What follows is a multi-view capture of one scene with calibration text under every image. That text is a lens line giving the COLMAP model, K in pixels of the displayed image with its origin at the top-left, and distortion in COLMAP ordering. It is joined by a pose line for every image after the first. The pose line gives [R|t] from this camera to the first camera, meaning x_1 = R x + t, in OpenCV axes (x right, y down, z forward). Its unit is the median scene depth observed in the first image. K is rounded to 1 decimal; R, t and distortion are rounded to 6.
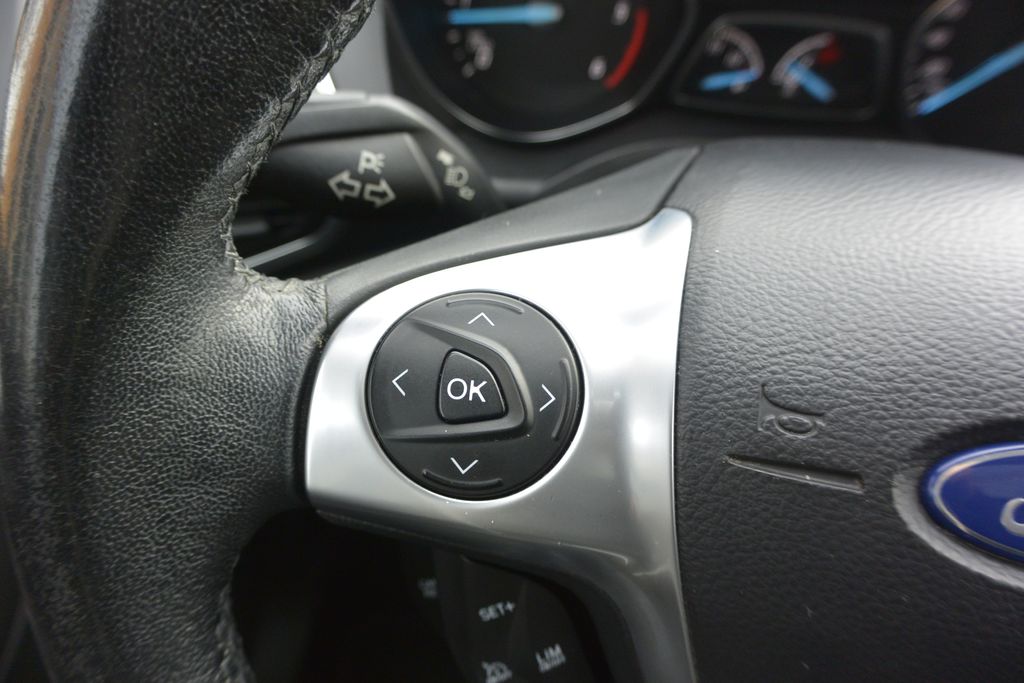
lens RADIAL K [[785.3, 0, 506.8], [0, 785.3, 339.9], [0, 0, 1]] dist [-0.011538, 0.023466]
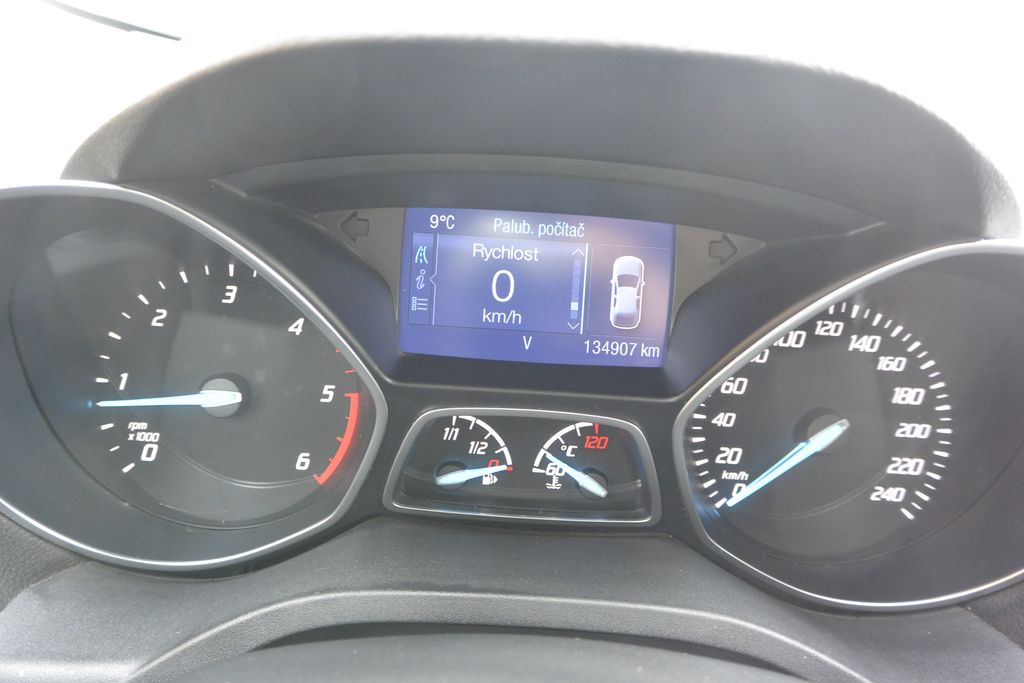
lens RADIAL K [[785.3, 0, 510.4], [0, 785.3, 337.7], [0, 0, 1]] dist [-0.011538, 0.023466]
pose [[0.994709, -0.005908, 0.102566, 0.527387], [0.044049, 0.926449, -0.373835, -0.369604], [-0.092813, 0.376375, 0.921807, 0.541659]]
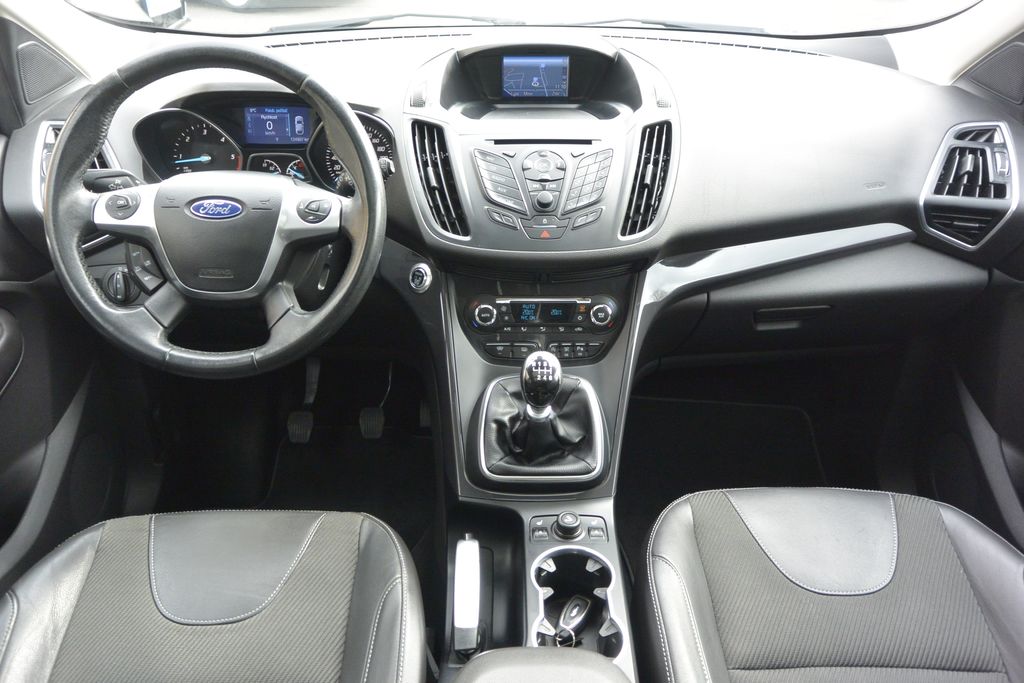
lens RADIAL K [[785.3, 0, 508.6], [0, 785.3, 337.7], [0, 0, 1]] dist [-0.011538, 0.023466]
pose [[0.992589, -0.078559, 0.092716, 1.867175], [0.096843, 0.972244, -0.212987, 2.176487], [-0.073411, 0.220387, 0.972646, -4.027808]]
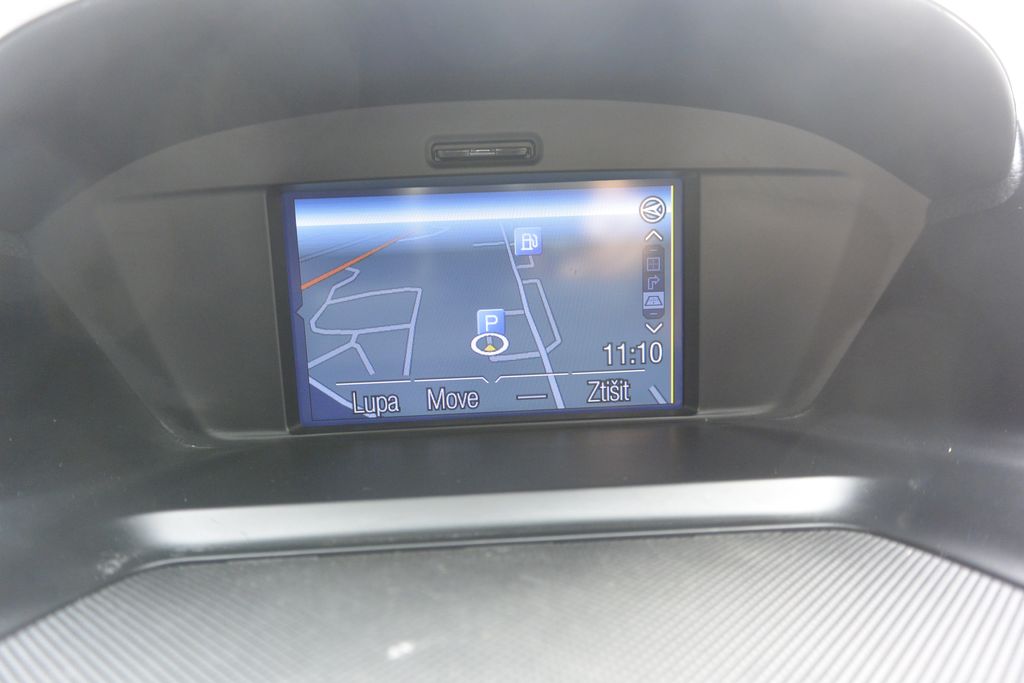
lens RADIAL K [[785.3, 0, 507.7], [0, 785.3, 340.8], [0, 0, 1]] dist [-0.011538, 0.023466]
pose [[0.984671, -0.086791, 0.151294, 2.800109], [0.153950, 0.840202, -0.519962, -0.946042], [-0.081990, 0.535283, 0.840684, 1.381245]]
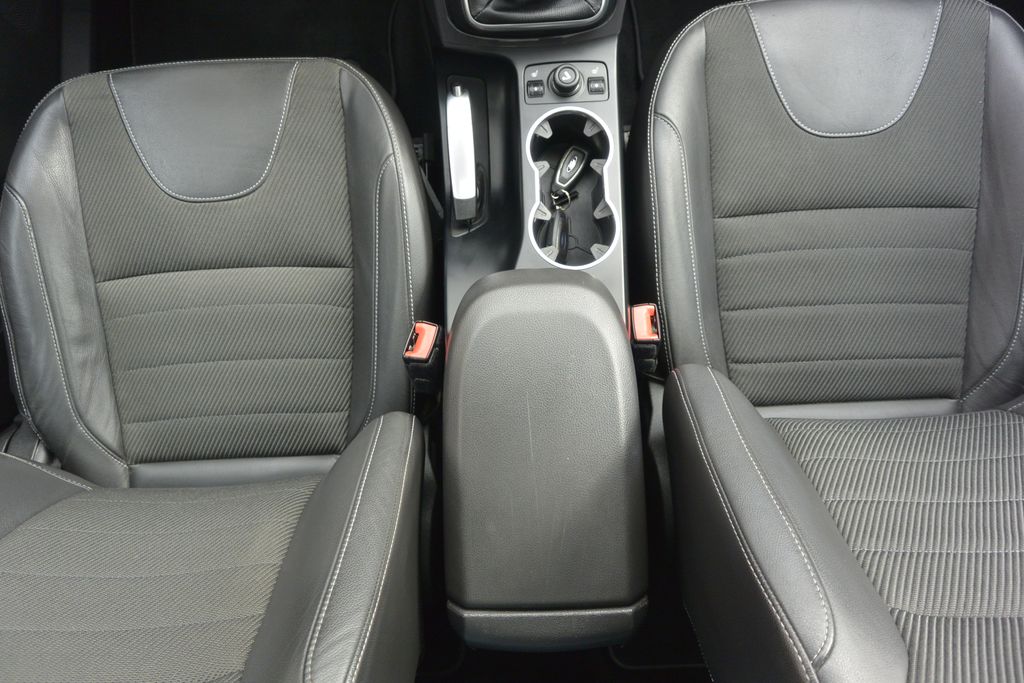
lens RADIAL K [[785.3, 0, 510.0], [0, 785.3, 344.2], [0, 0, 1]] dist [-0.011538, 0.023466]
pose [[0.986481, -0.161589, -0.027265, 2.185163], [0.142068, 0.760372, 0.633759, 0.451335], [-0.081677, -0.629065, 0.773050, -3.363233]]
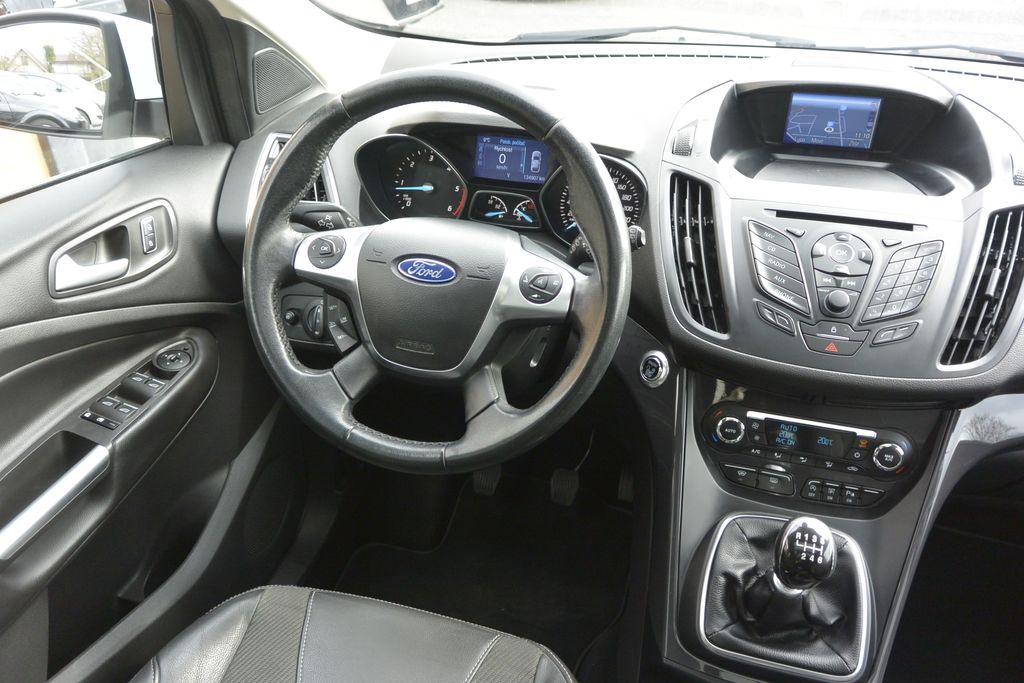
lens RADIAL K [[785.3, 0, 505.5], [0, 785.3, 341.1], [0, 0, 1]] dist [-0.011538, 0.023466]
pose [[0.985029, 0.070639, -0.157248, 1.641093], [-0.101679, 0.974694, -0.199081, 1.292708], [0.139206, 0.212089, 0.967285, -3.107900]]
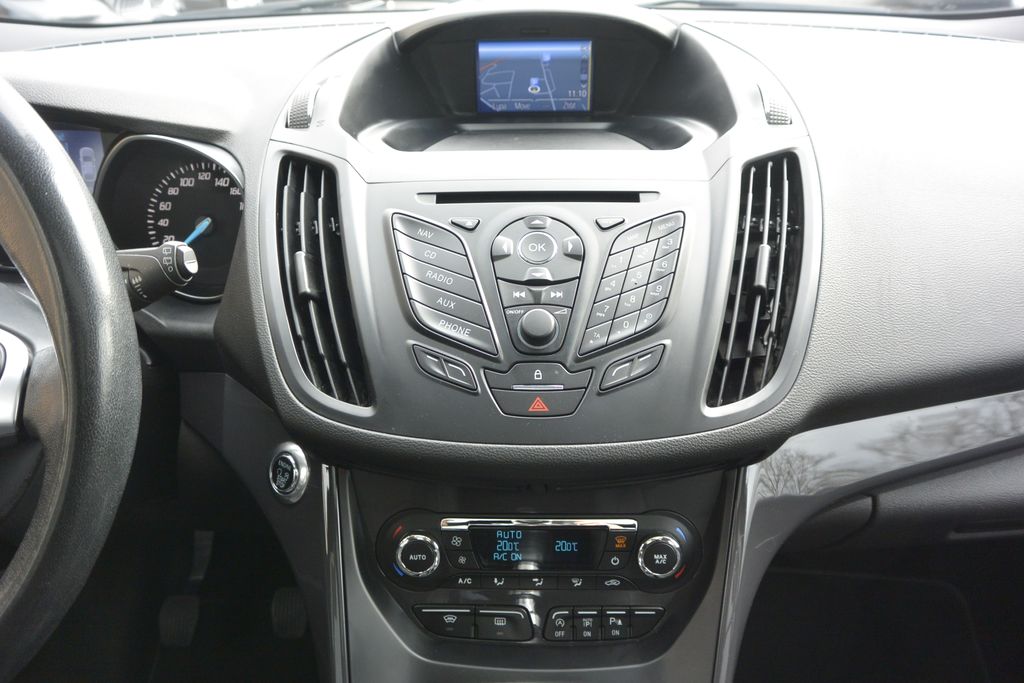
lens RADIAL K [[785.3, 0, 508.5], [0, 785.3, 339.9], [0, 0, 1]] dist [-0.011538, 0.023466]
pose [[0.995051, -0.075591, 0.064494, 2.450752], [0.089264, 0.965150, -0.246003, 0.726809], [-0.043651, 0.250542, 0.967121, -1.292191]]
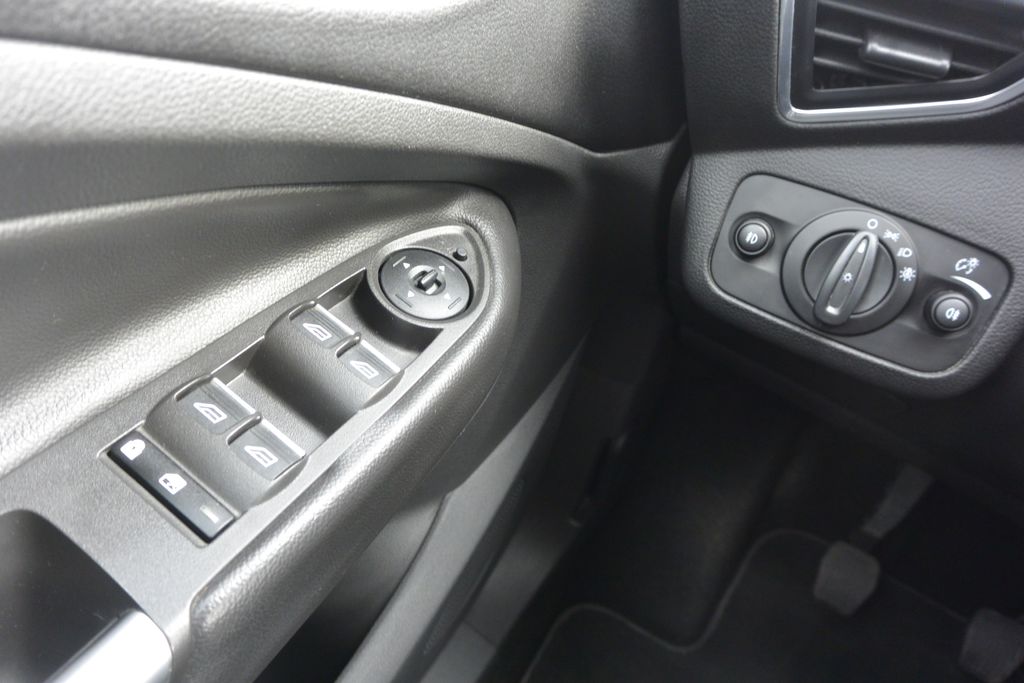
lens RADIAL K [[785.3, 0, 512.3], [0, 785.3, 349.8], [0, 0, 1]] dist [-0.011538, 0.023466]
pose [[0.899580, 0.372326, -0.228318, -0.810426], [-0.383230, 0.923646, -0.003718, 0.644488], [0.209501, 0.090843, 0.973579, 0.140469]]
